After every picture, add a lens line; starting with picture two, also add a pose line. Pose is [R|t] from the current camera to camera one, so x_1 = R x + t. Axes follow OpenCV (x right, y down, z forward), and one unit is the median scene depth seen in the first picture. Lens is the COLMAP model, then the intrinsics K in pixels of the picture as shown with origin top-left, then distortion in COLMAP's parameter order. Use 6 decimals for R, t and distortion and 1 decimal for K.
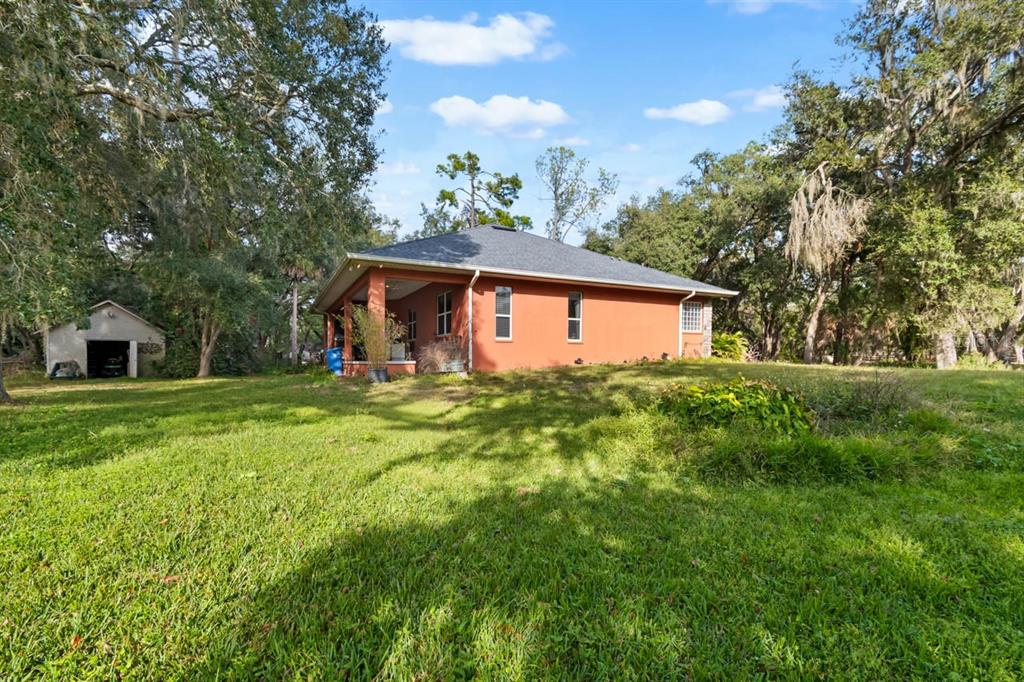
lens RADIAL K [[454.9, 0, 510.8], [0, 454.9, 351.8], [0, 0, 1]] dist [-0.005004, -0.000515]
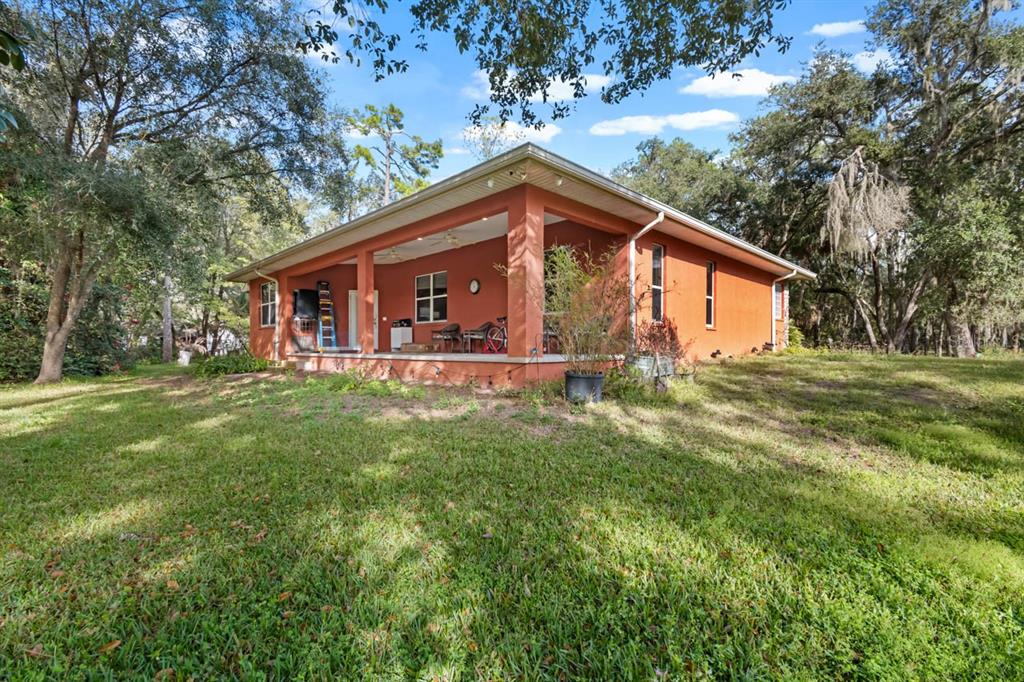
lens RADIAL K [[454.9, 0, 512.6], [0, 454.9, 339.8], [0, 0, 1]] dist [-0.005004, -0.000515]
pose [[0.955460, 0.006992, 0.295037, -0.285474], [-0.006660, 0.999976, -0.002128, 0.001966], [-0.295044, 0.000068, 0.955484, 0.278442]]
